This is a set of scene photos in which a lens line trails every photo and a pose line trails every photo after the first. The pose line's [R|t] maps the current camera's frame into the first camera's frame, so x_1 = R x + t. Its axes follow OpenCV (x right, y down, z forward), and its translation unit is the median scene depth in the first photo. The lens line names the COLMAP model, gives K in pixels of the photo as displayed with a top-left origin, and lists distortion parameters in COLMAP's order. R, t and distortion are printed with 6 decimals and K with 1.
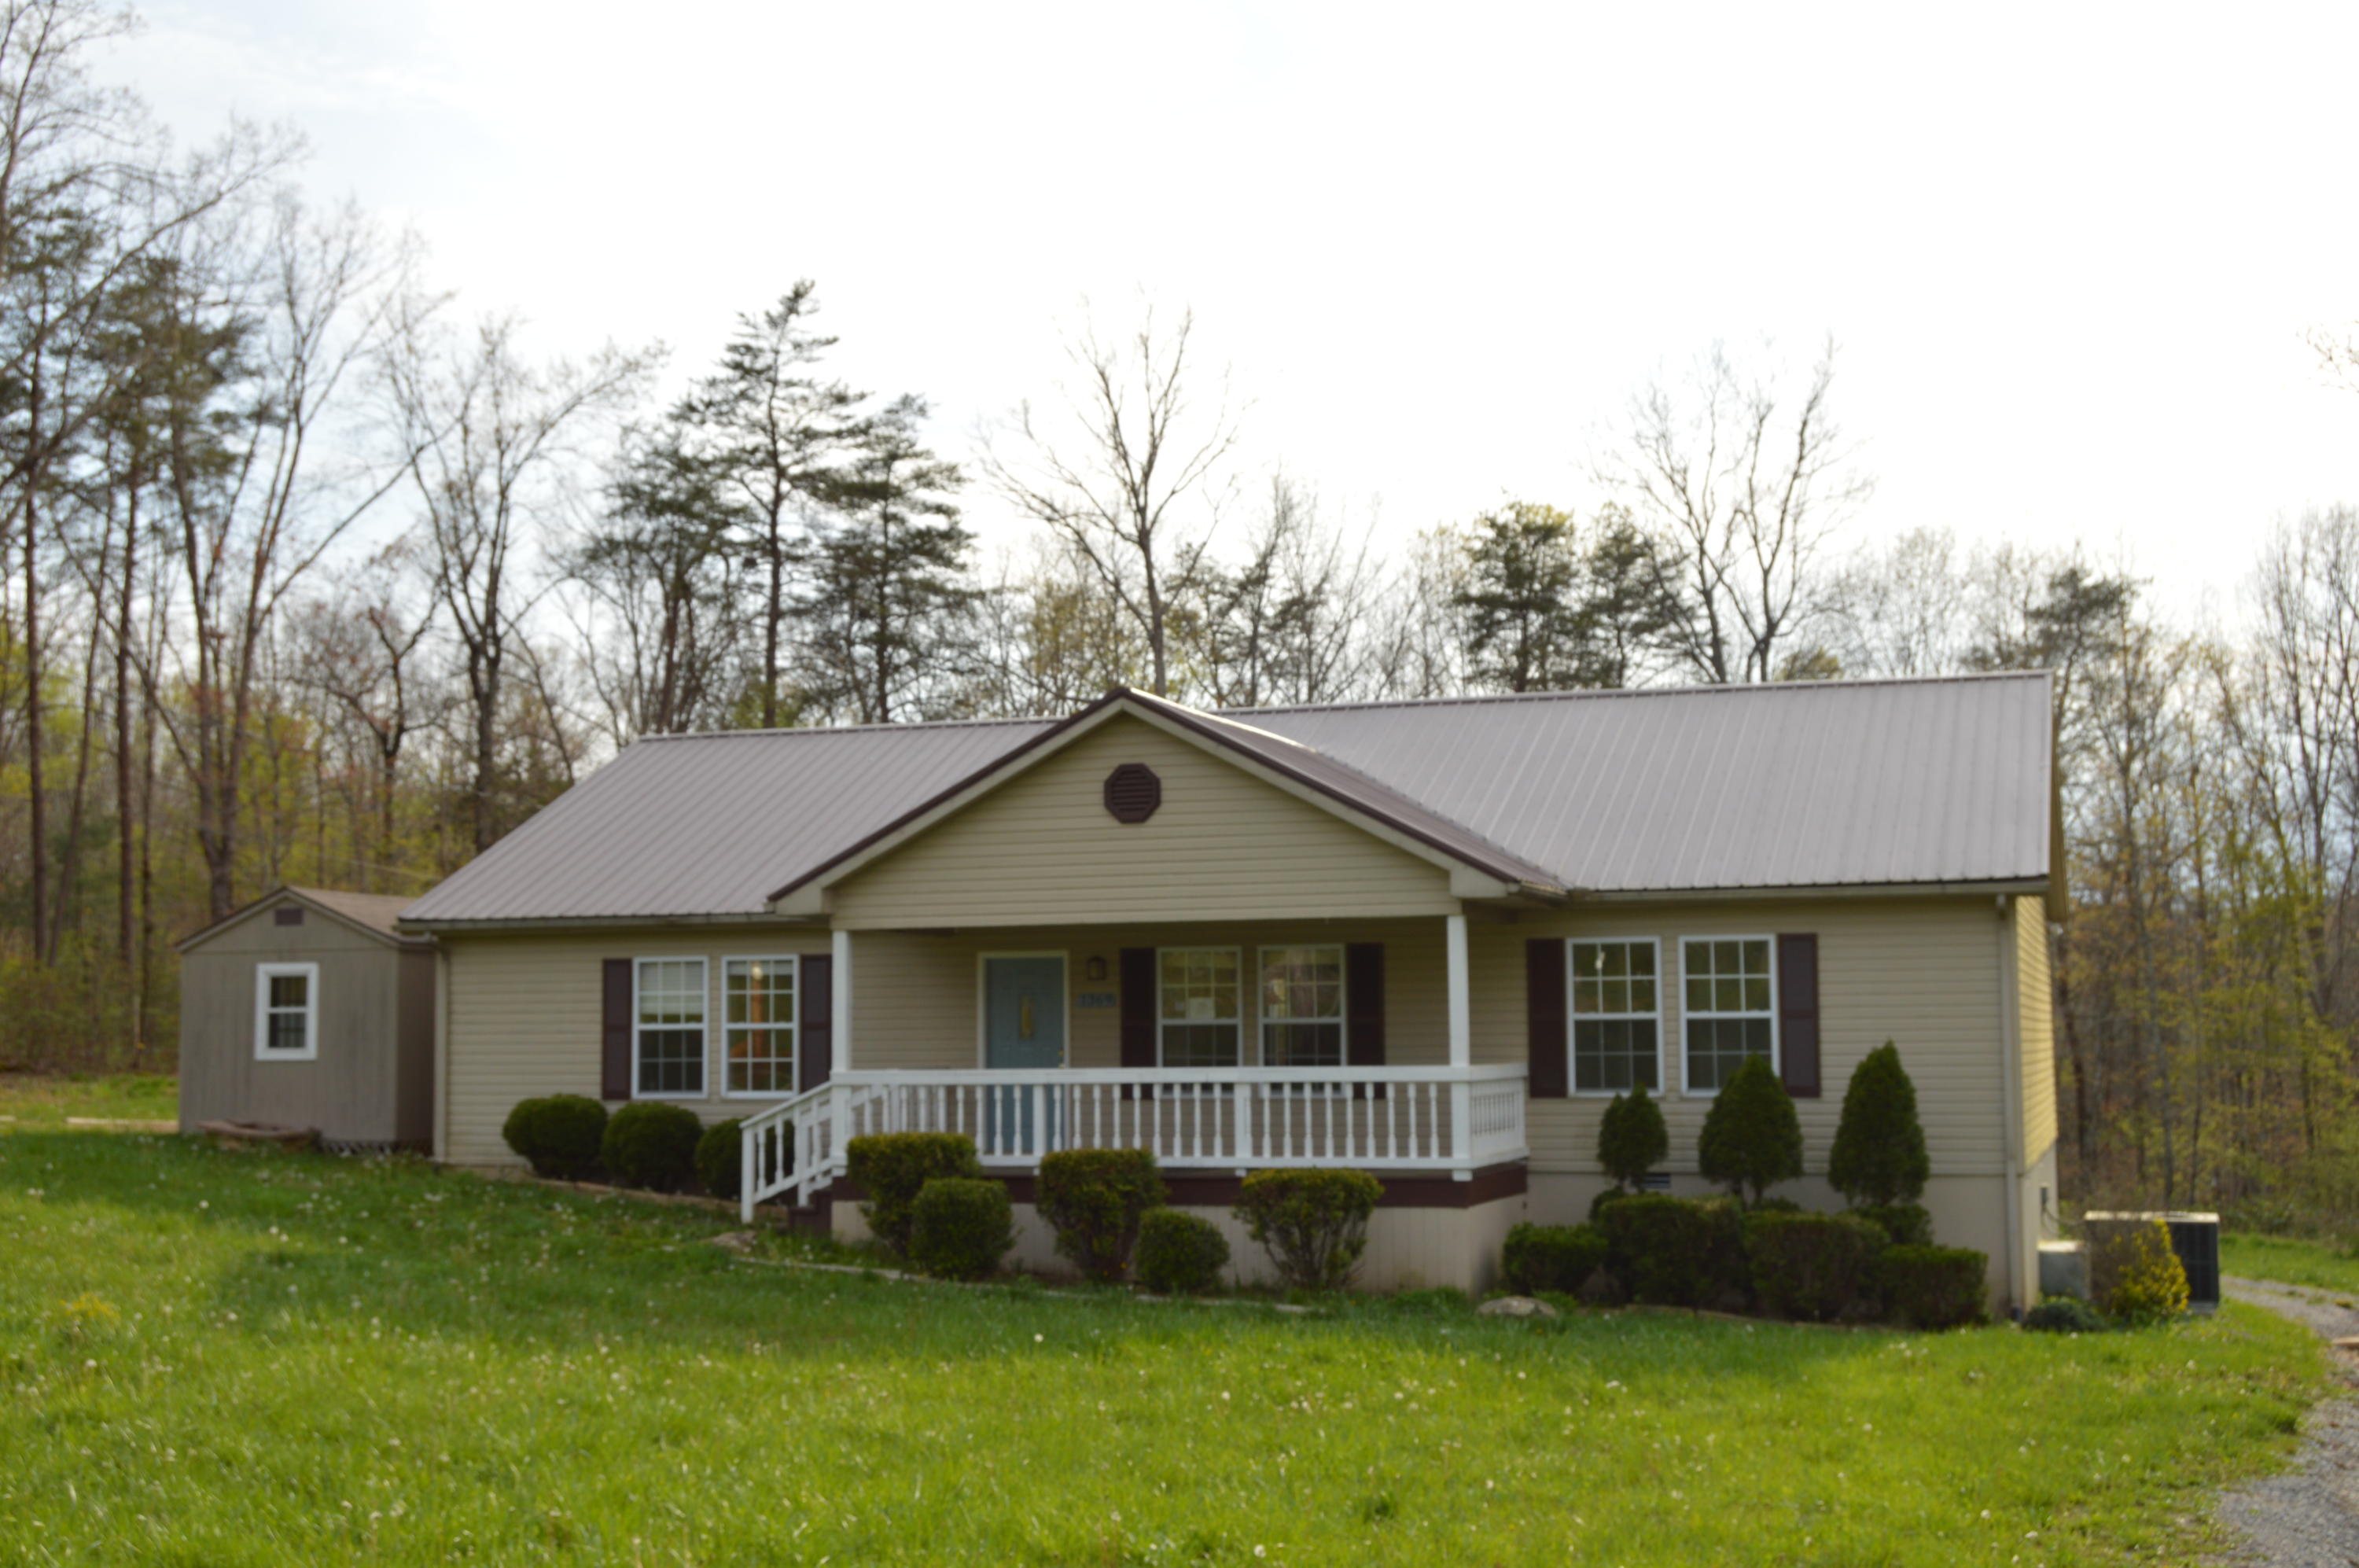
lens RADIAL K [[2705.7, 0, 1175.3], [0, 2705.7, 782.4], [0, 0, 1]] dist [-0.022001, 0.000000]
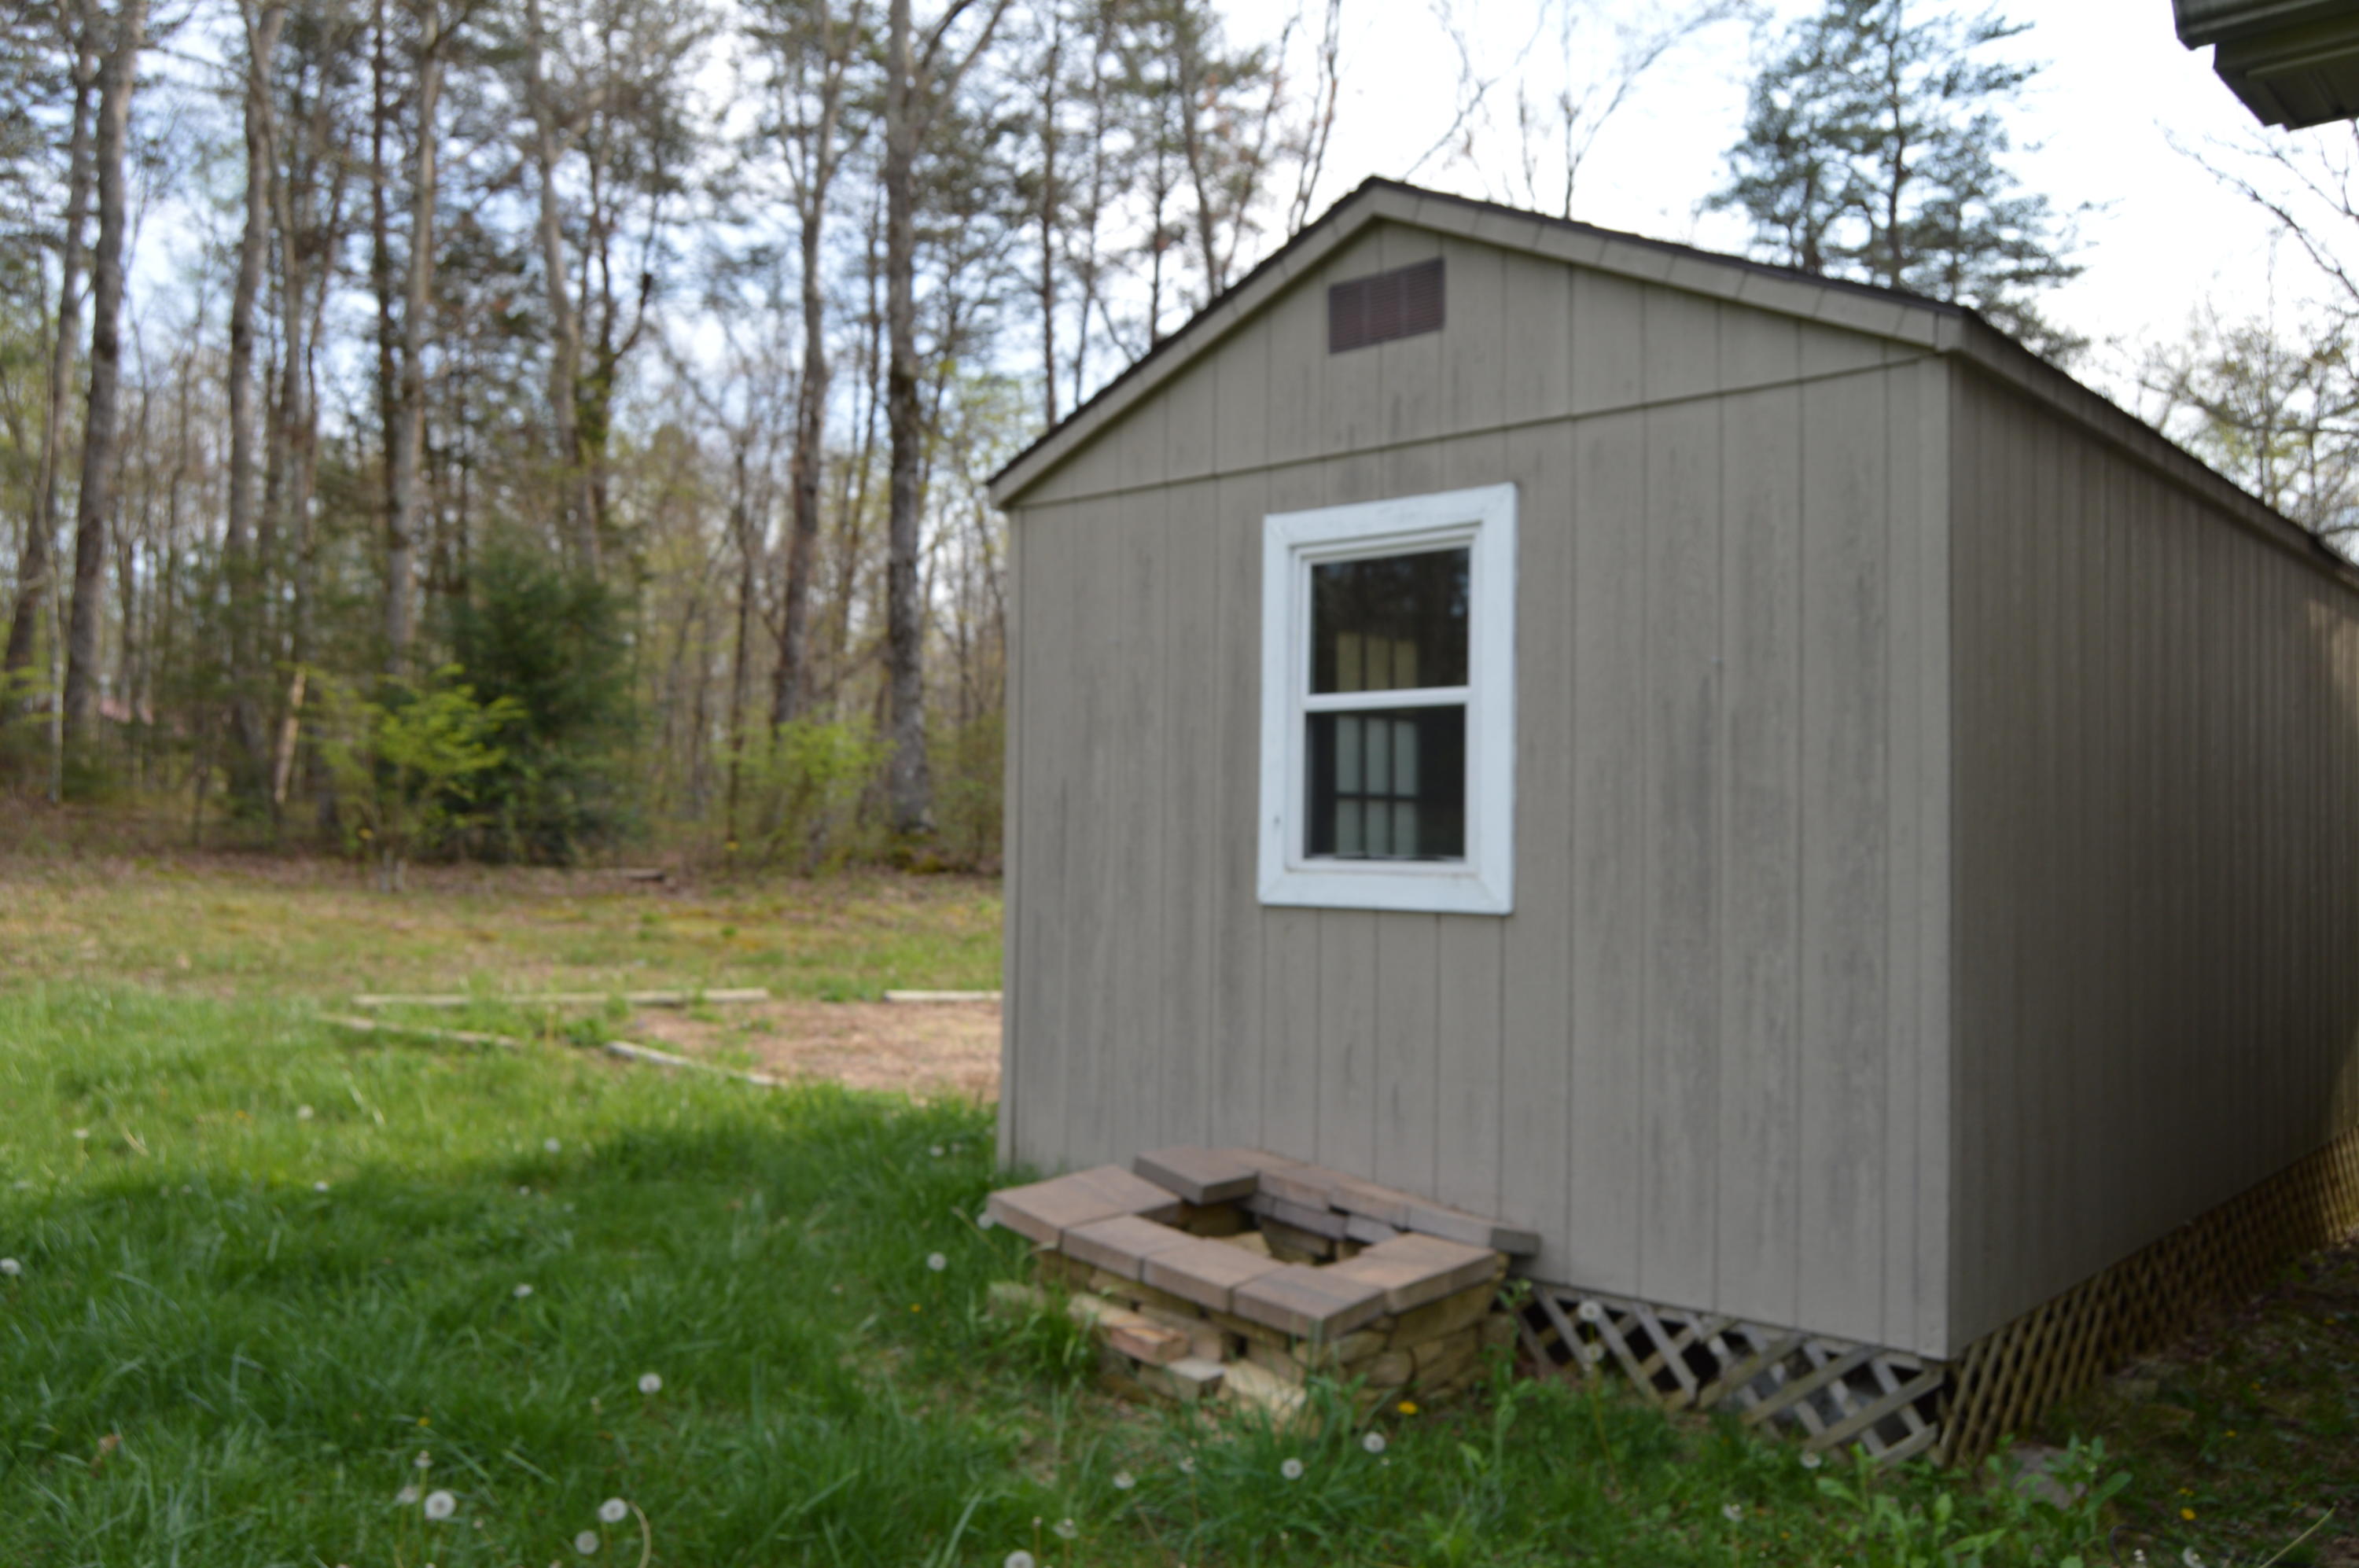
lens RADIAL K [[1828.5, 0, 1177.0], [0, 1828.5, 782.4], [0, 0, 1]] dist [0.002065, -0.000062]
pose [[0.926532, 0.007847, -0.376134, -0.169347], [0.013158, 0.998495, 0.053244, 0.049002], [0.375985, -0.054282, 0.925034, 0.501260]]
